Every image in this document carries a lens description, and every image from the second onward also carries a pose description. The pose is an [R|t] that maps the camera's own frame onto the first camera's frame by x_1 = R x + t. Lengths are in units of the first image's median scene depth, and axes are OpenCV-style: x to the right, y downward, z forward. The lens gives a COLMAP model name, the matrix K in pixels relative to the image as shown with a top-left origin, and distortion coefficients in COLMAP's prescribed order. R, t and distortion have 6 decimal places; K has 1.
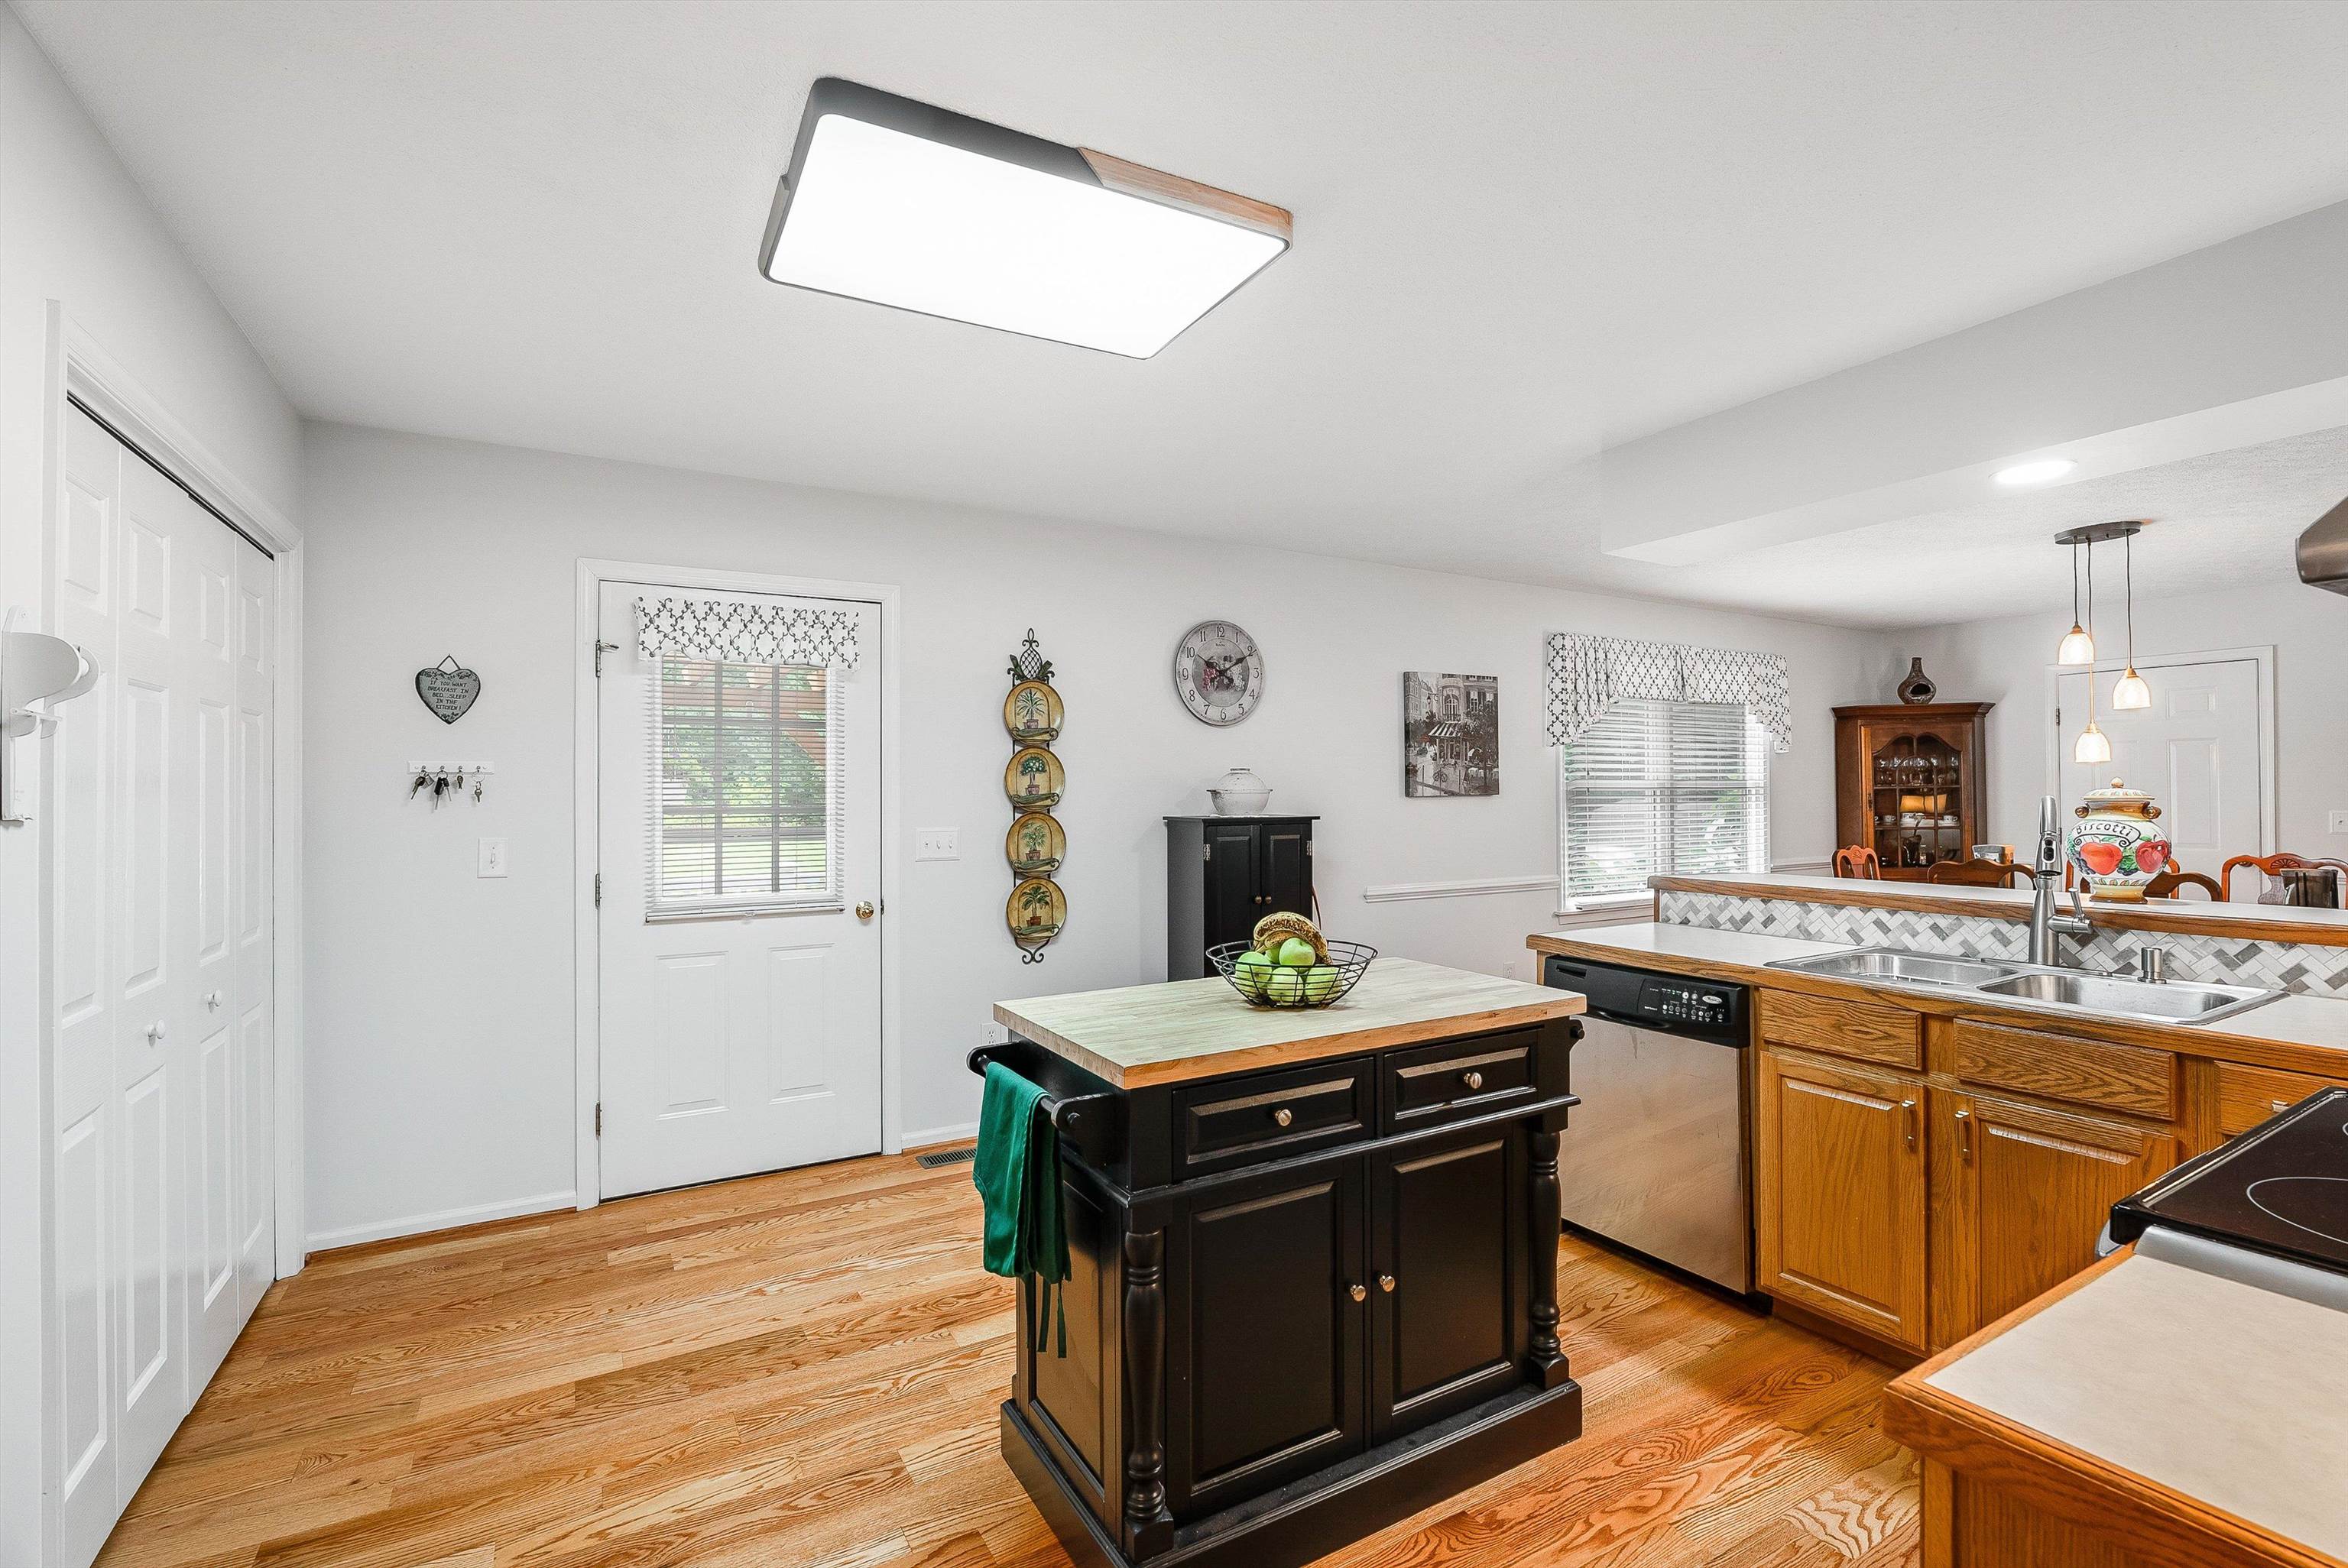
lens RADIAL K [[1032.0, 0, 1174.0], [0, 1032.0, 784.0], [0, 0, 1]] dist [0.000478, 0.000007]
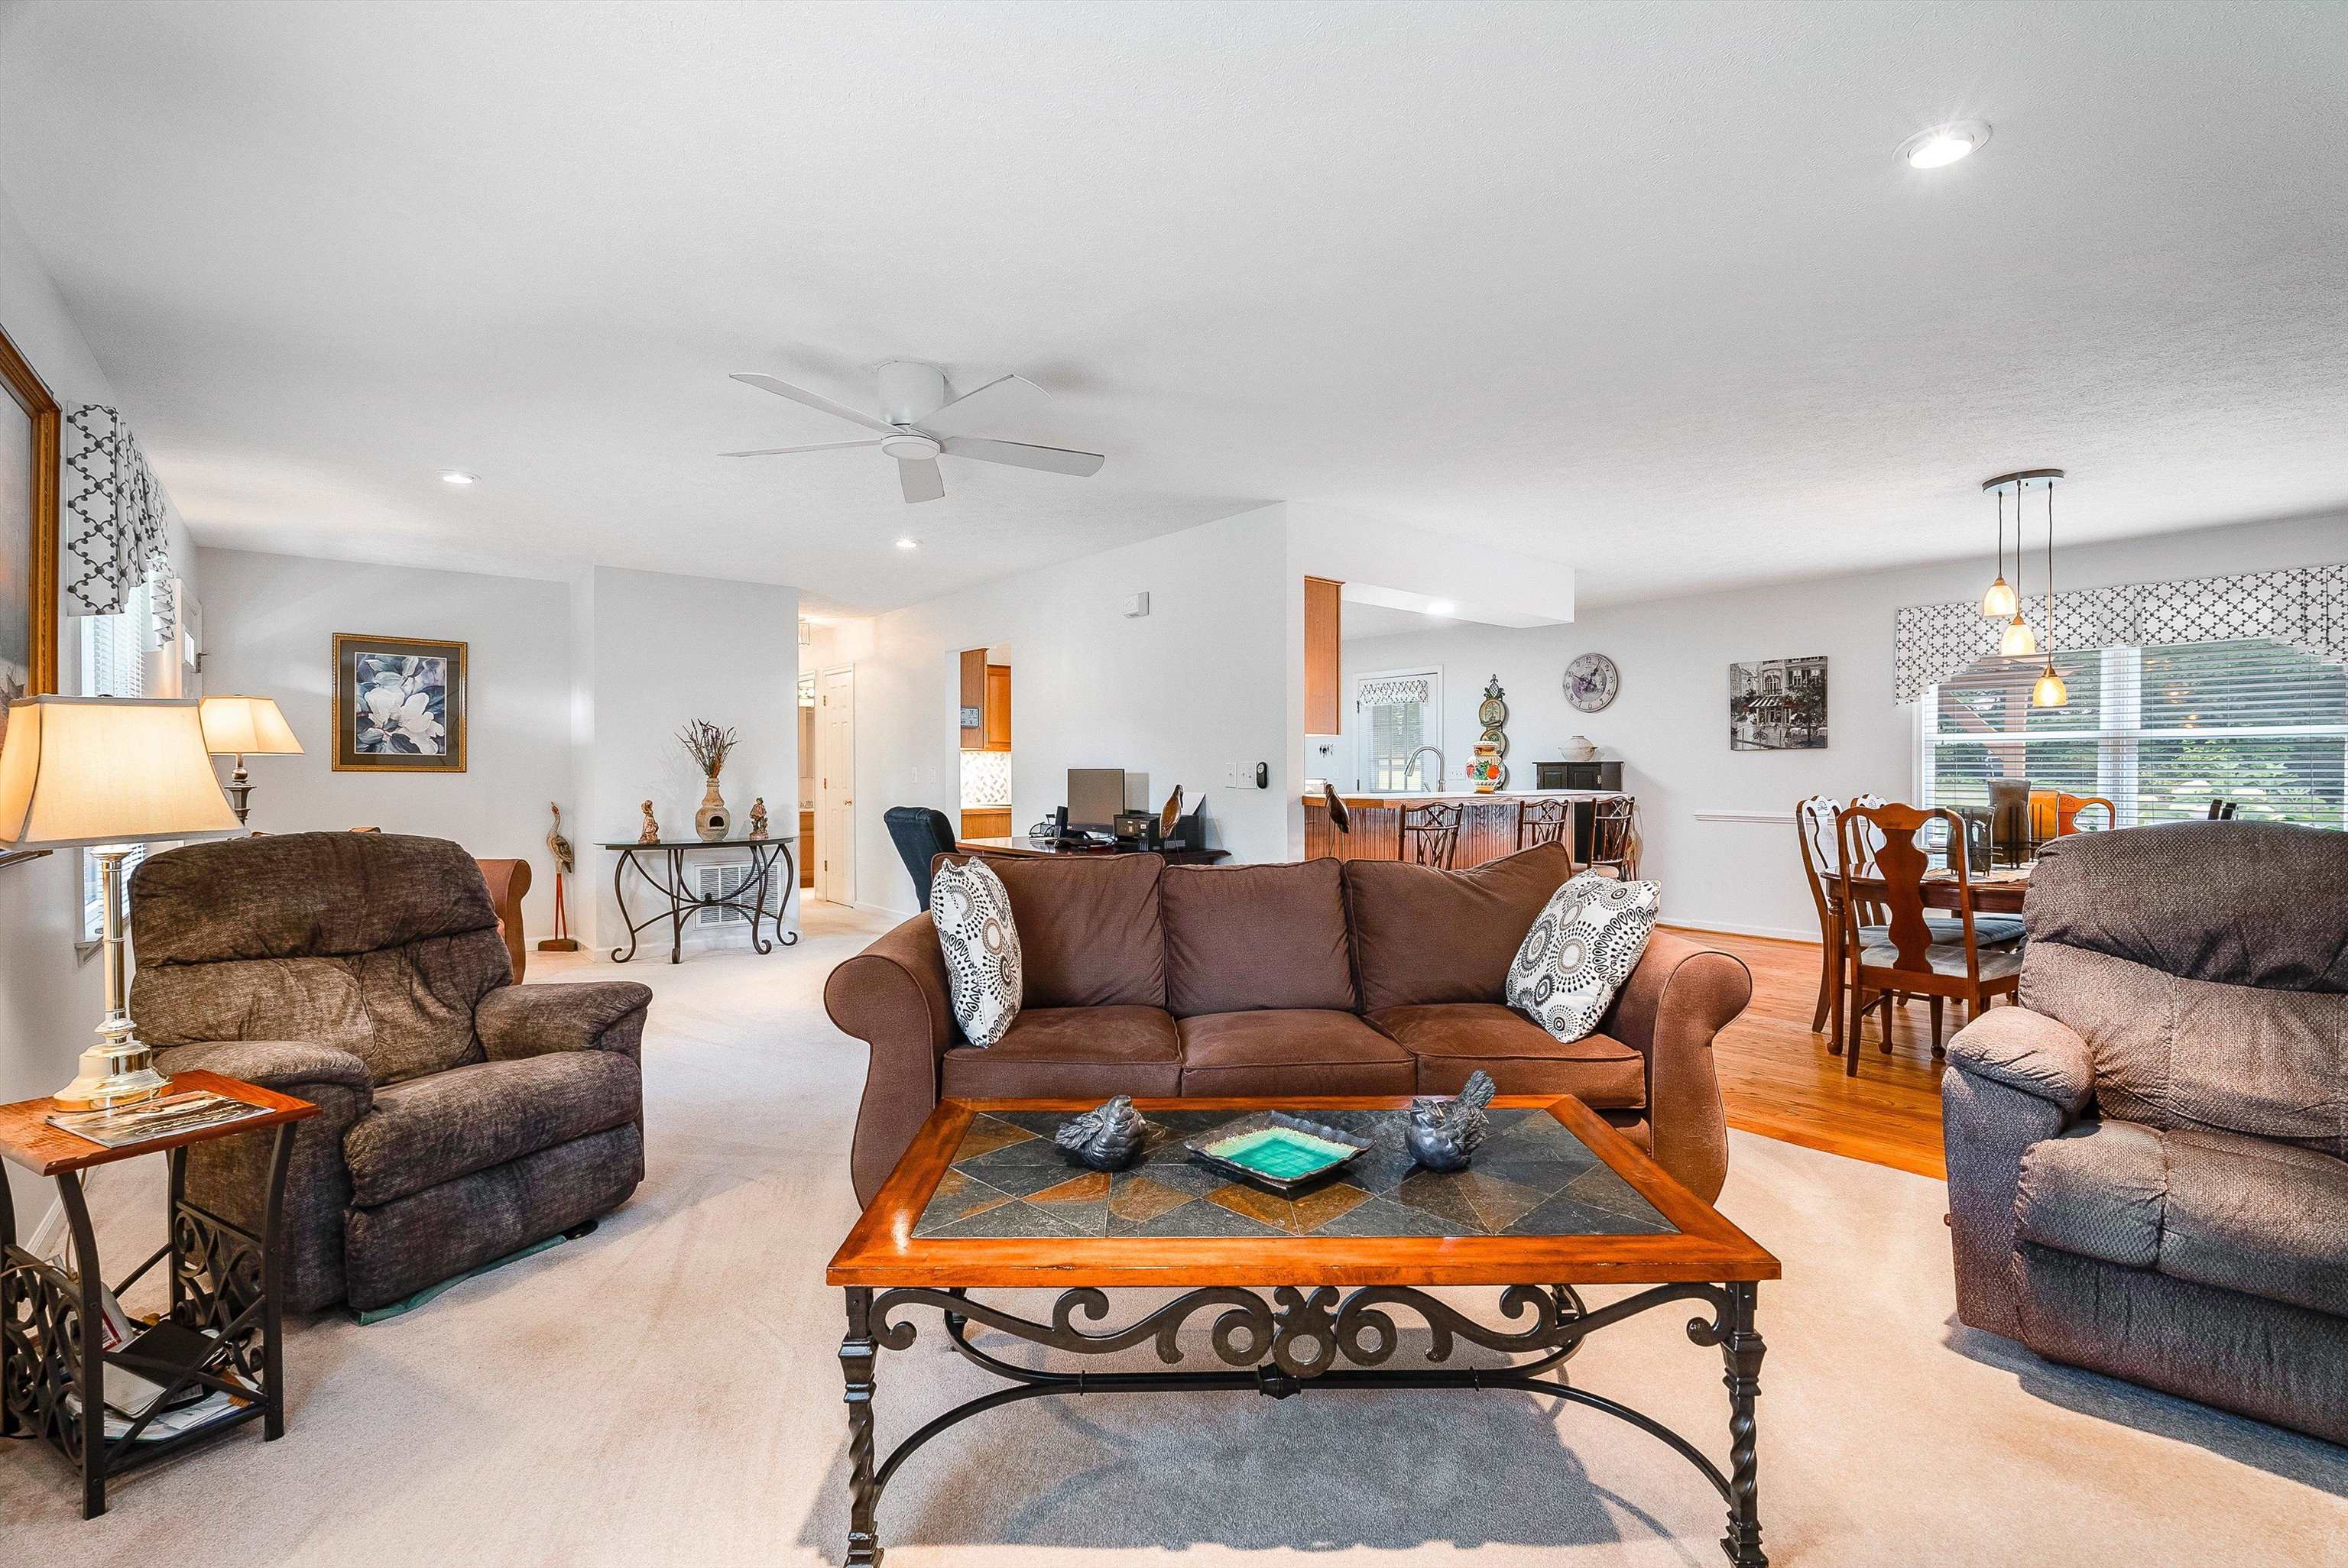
lens RADIAL K [[1032.0, 0, 1174.0], [0, 1032.0, 784.0], [0, 0, 1]] dist [0.000478, 0.000007]
pose [[0.180619, 0.012661, -0.983472, 1.491816], [0.002280, 0.999909, 0.013291, 0.038179], [0.983550, -0.004643, 0.180574, -0.033615]]
